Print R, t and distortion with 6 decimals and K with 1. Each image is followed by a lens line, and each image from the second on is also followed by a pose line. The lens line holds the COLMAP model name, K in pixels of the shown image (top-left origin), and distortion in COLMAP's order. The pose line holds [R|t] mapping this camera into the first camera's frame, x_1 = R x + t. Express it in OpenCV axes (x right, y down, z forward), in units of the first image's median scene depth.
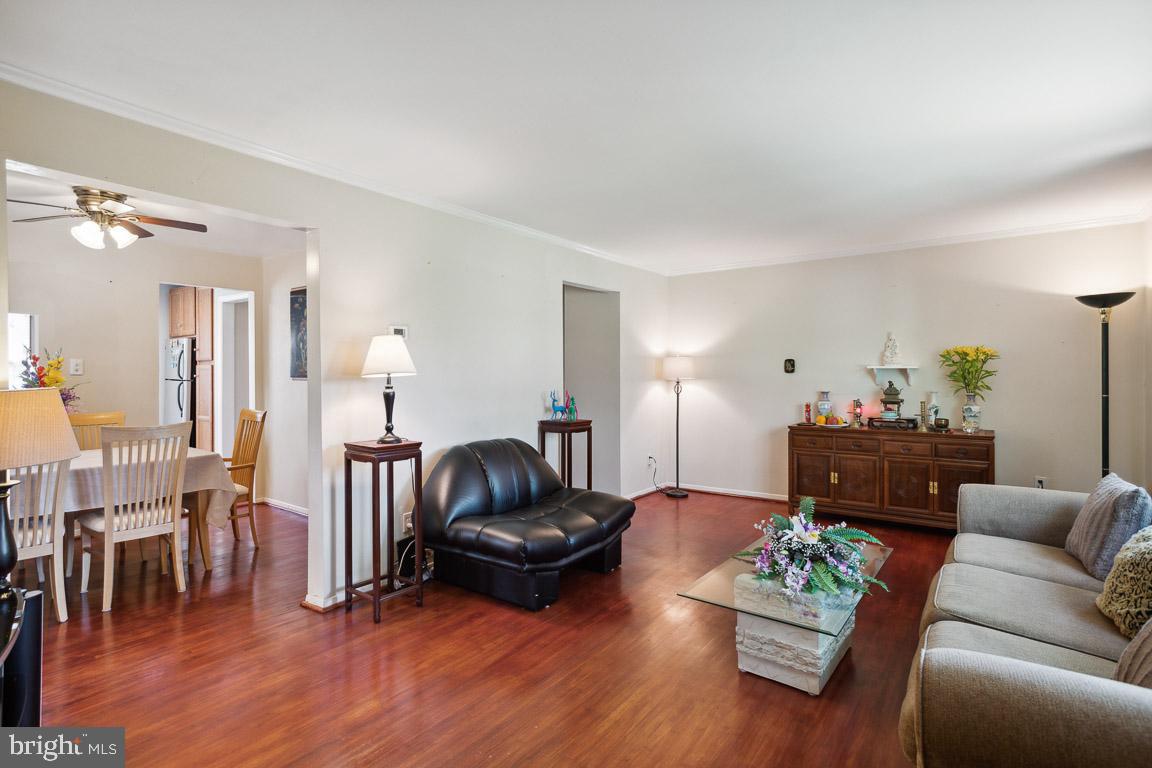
lens RADIAL K [[563.6, 0, 572.4], [0, 563.6, 378.5], [0, 0, 1]] dist [0.001472, 0.000745]
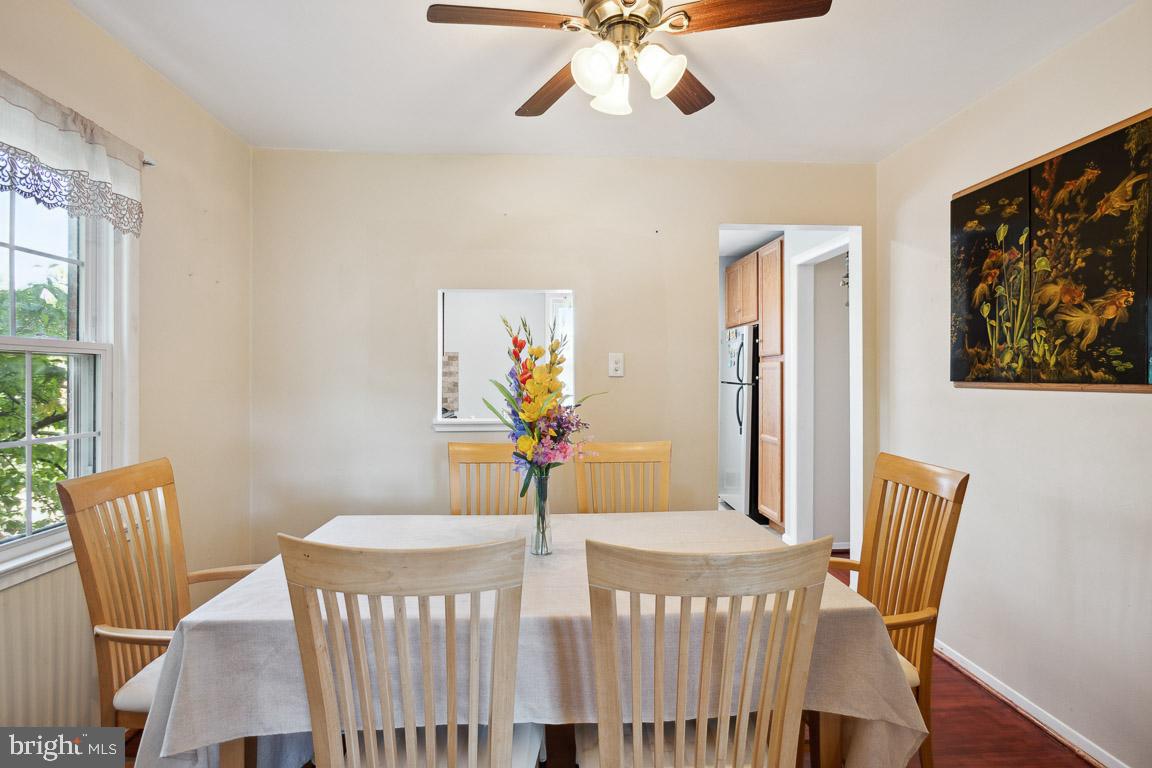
lens RADIAL K [[563.6, 0, 576.2], [0, 563.6, 381.2], [0, 0, 1]] dist [0.001472, 0.000745]
pose [[0.648116, 0.007540, -0.761504, -0.276826], [-0.004413, 0.999971, 0.006145, -0.003619], [0.761529, -0.000622, 0.648131, 0.366134]]
